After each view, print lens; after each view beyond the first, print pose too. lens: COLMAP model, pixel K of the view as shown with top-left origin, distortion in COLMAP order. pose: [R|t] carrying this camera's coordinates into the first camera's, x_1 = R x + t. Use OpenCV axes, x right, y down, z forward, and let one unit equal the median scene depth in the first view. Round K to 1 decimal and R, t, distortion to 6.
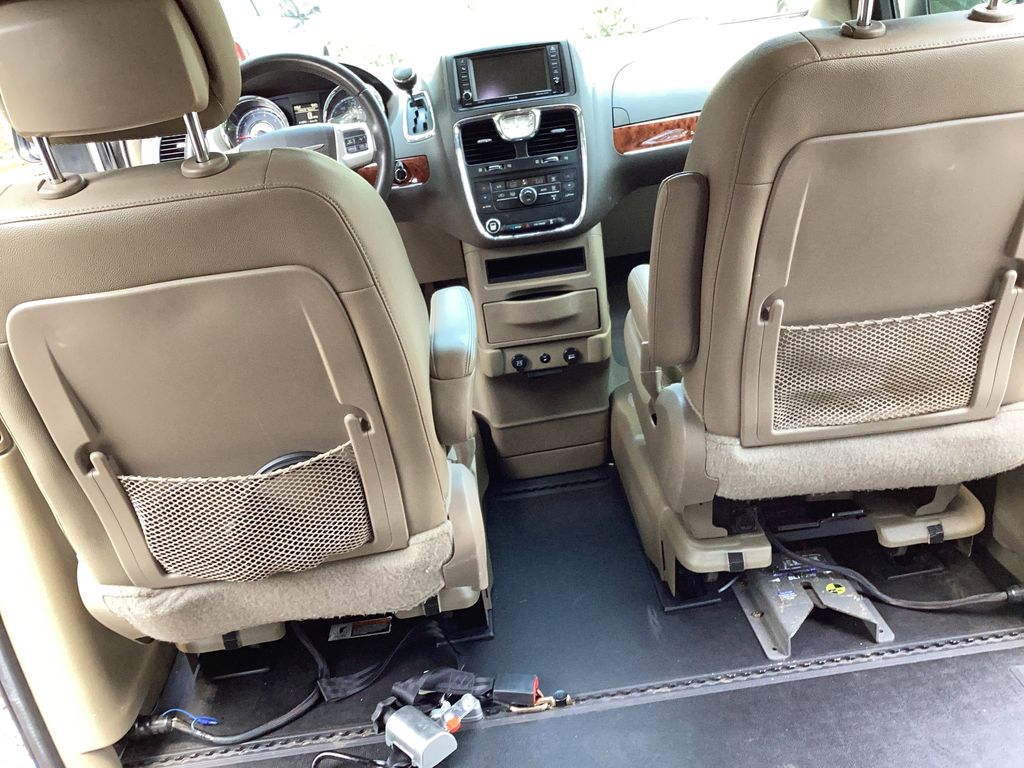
lens RADIAL K [[912.4, 0, 514.4], [0, 912.4, 388.2], [0, 0, 1]] dist [0.093757, -0.204203]
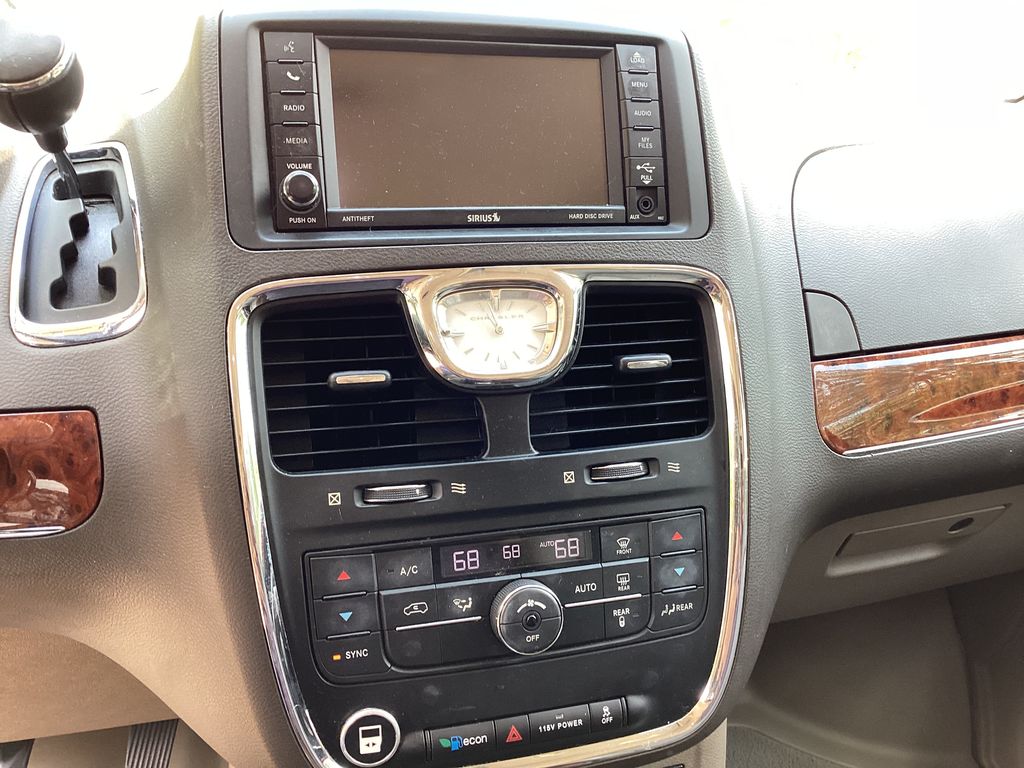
lens RADIAL K [[912.4, 0, 514.4], [0, 912.4, 388.2], [0, 0, 1]] dist [0.093757, -0.204203]
pose [[0.965059, 0.074539, 0.251207, -0.053601], [-0.050875, 0.993744, -0.099421, -0.244464], [-0.257046, 0.083167, 0.962814, 0.758269]]
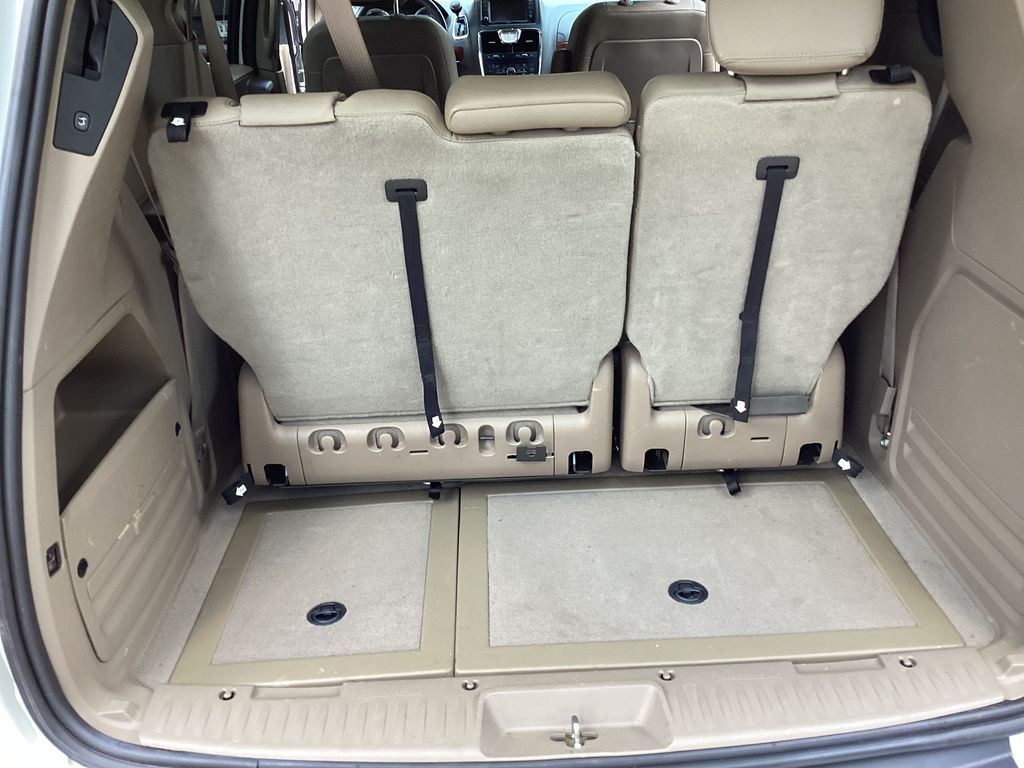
lens RADIAL K [[912.4, 0, 514.4], [0, 912.4, 388.2], [0, 0, 1]] dist [0.093757, -0.204203]
pose [[0.995038, 0.098754, 0.012151, 0.066083], [-0.099207, 0.994041, 0.045183, 0.388517], [-0.007616, -0.046164, 0.998905, -1.055666]]
